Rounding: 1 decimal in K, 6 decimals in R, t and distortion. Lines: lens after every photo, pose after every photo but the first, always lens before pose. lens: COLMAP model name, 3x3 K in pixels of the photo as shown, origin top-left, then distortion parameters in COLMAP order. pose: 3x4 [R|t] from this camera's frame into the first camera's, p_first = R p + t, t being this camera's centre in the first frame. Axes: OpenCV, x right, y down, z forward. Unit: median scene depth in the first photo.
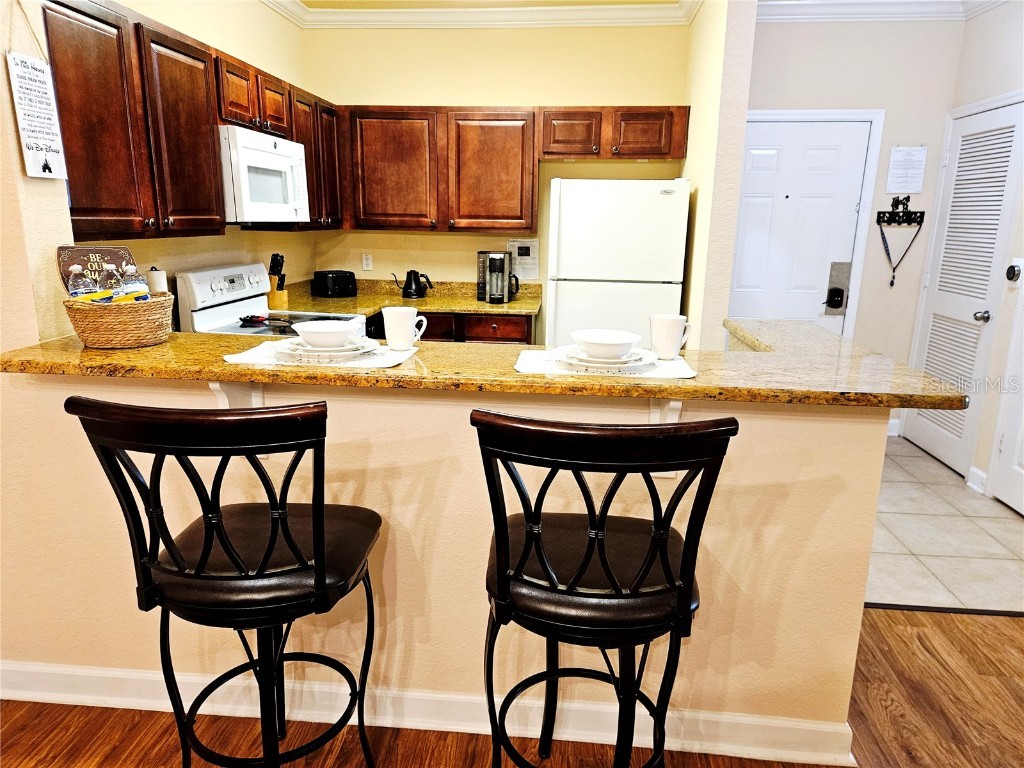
lens RADIAL K [[683.8, 0, 512.0], [0, 683.8, 384.0], [0, 0, 1]] dist [-0.002258, -0.001707]
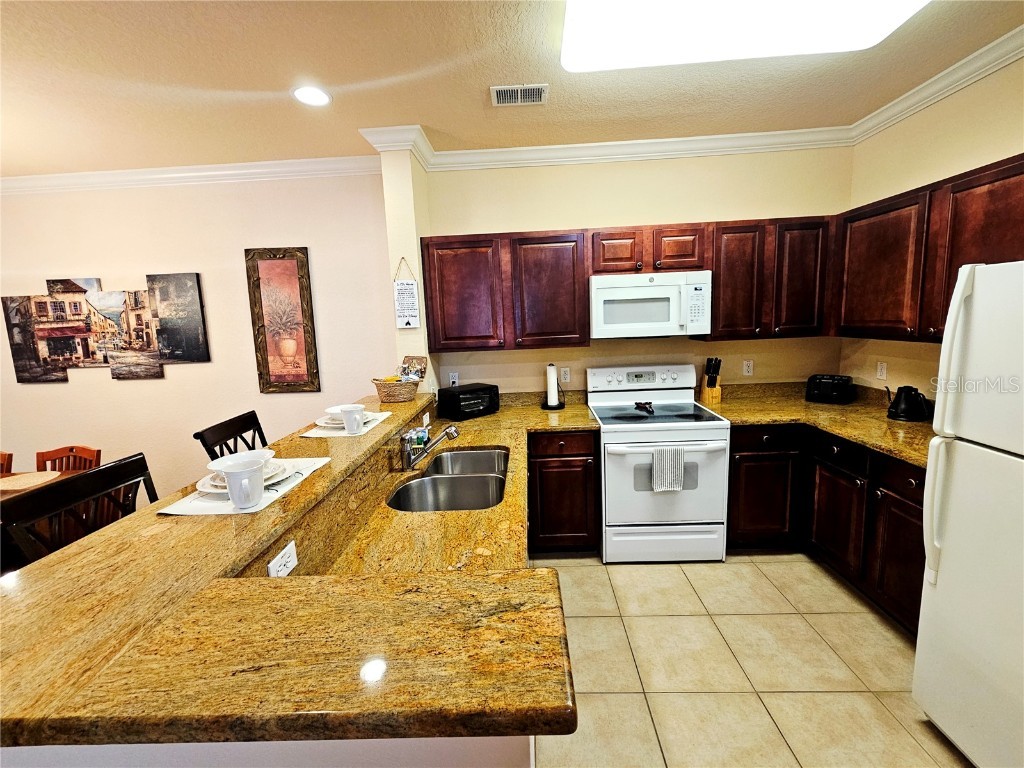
lens RADIAL K [[422.9, 0, 512.0], [0, 422.9, 384.0], [0, 0, 1]] dist [-0.013824, -0.000091]
pose [[0.047634, 0.122285, -0.991351, 0.409125], [-0.193375, 0.974831, 0.110955, -0.162946], [0.979968, 0.186417, 0.070082, 0.612628]]
